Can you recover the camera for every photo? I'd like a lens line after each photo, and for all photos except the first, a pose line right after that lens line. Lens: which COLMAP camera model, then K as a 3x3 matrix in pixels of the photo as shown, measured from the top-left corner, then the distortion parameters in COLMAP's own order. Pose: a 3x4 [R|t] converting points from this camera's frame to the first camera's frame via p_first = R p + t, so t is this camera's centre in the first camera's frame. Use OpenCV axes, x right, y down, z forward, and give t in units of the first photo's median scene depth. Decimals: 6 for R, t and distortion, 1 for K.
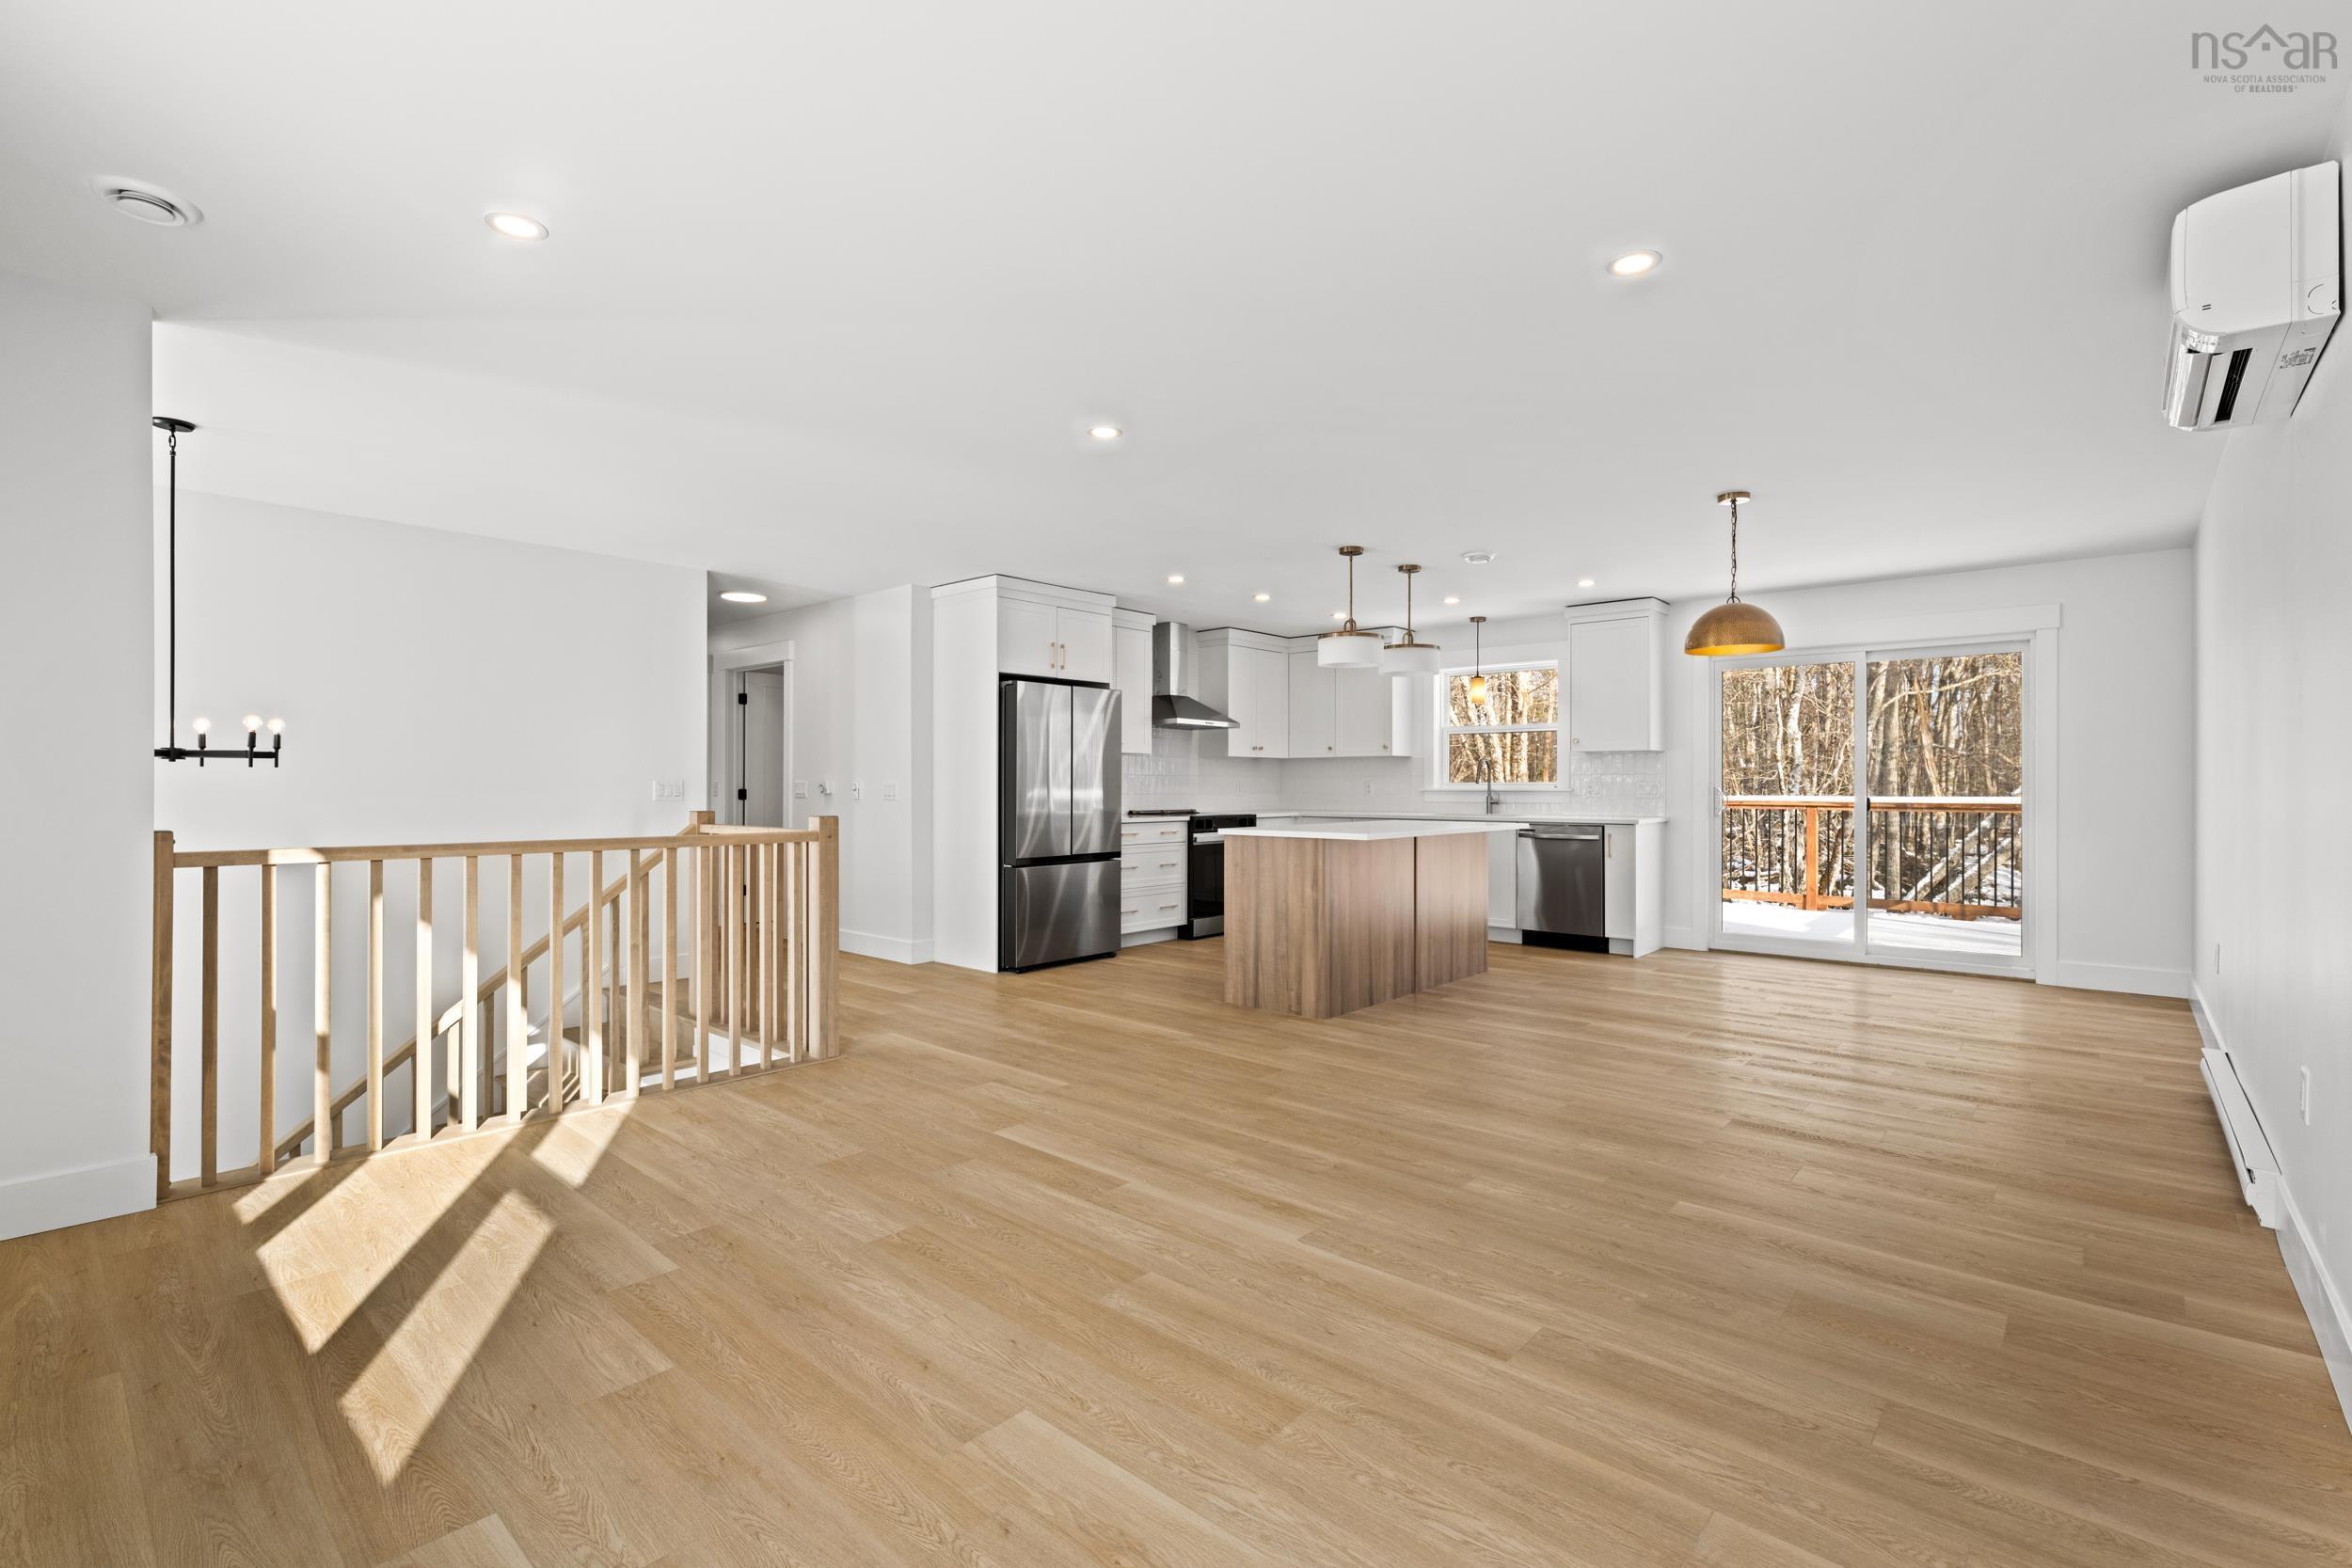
lens RADIAL K [[1046.7, 0, 1181.9], [0, 1046.7, 786.1], [0, 0, 1]] dist [0.000284, -0.000564]
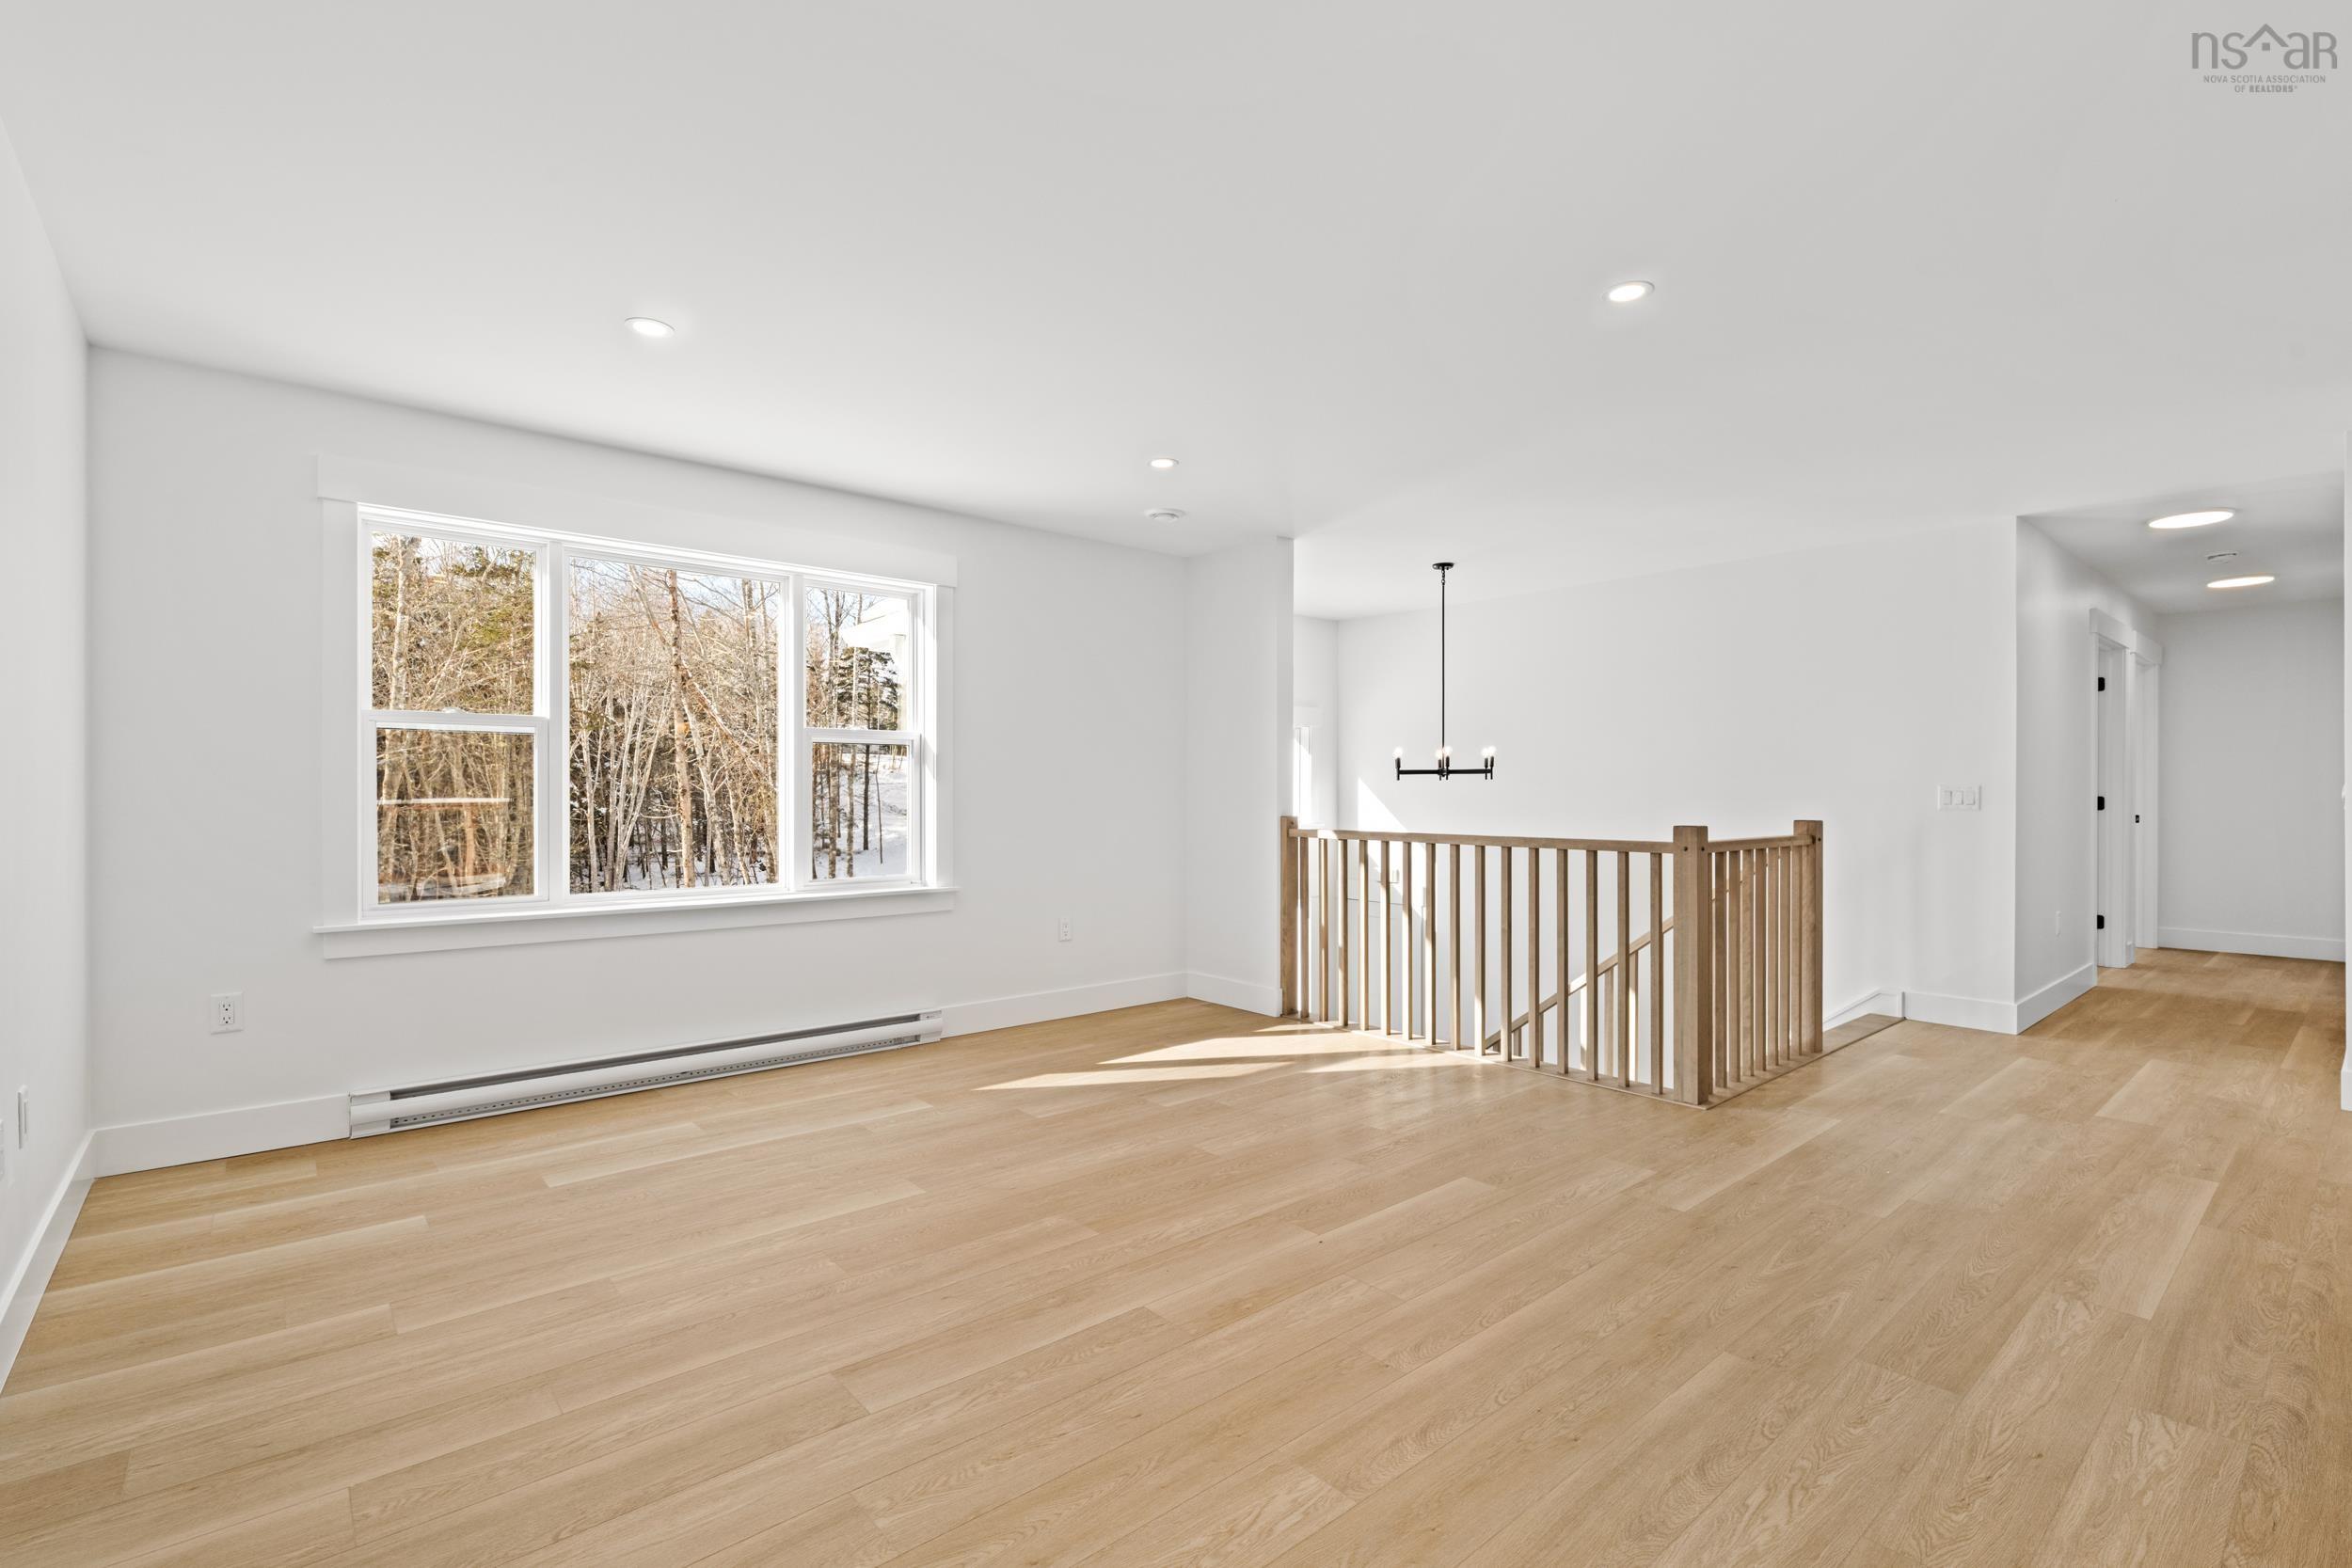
lens RADIAL K [[1046.7, 0, 1162.4], [0, 1046.7, 806.8], [0, 0, 1]] dist [0.000284, -0.000564]
pose [[-0.133732, 0.011590, -0.990950, 0.489196], [-0.000408, 0.999931, 0.011750, 0.001437], [0.991017, 0.001976, -0.133718, 0.567960]]
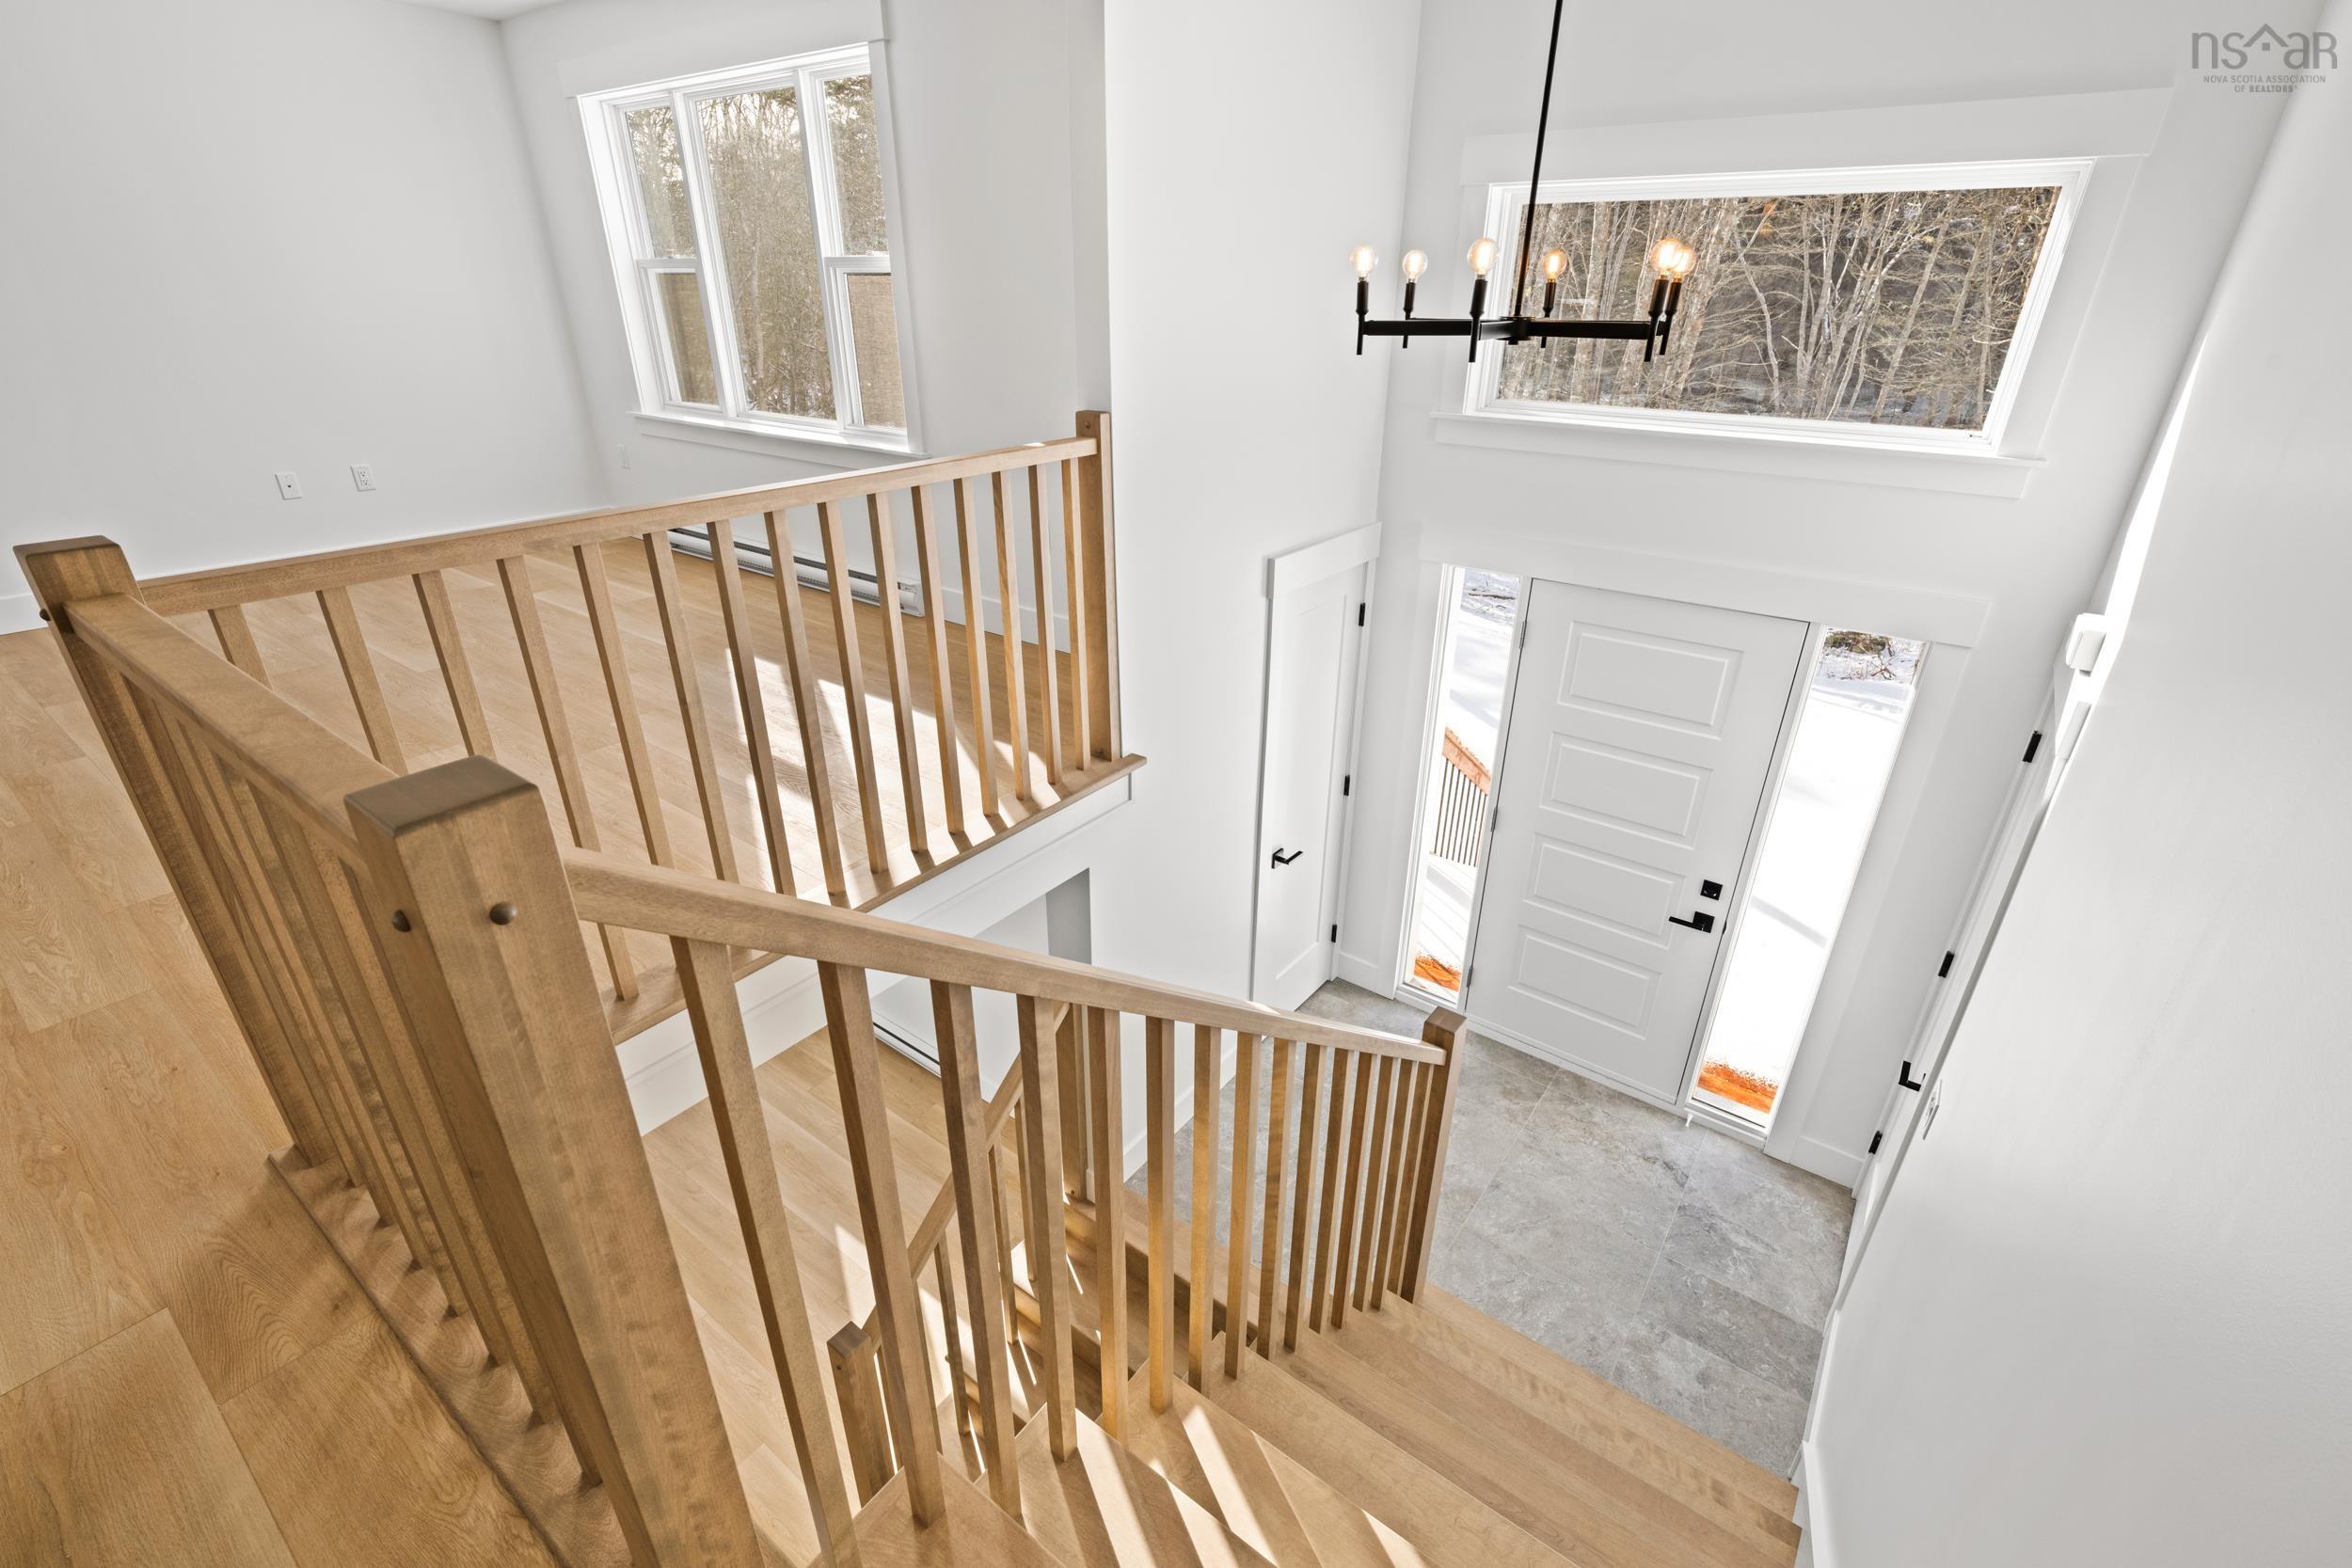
lens RADIAL K [[1046.7, 0, 1174.6], [0, 1046.7, 791.4], [0, 0, 1]] dist [0.000284, -0.000564]
pose [[-0.997741, 0.022833, -0.063173, -0.526269], [-0.007137, 0.899098, 0.437689, -0.036607], [0.066792, 0.437151, -0.896905, 1.105426]]
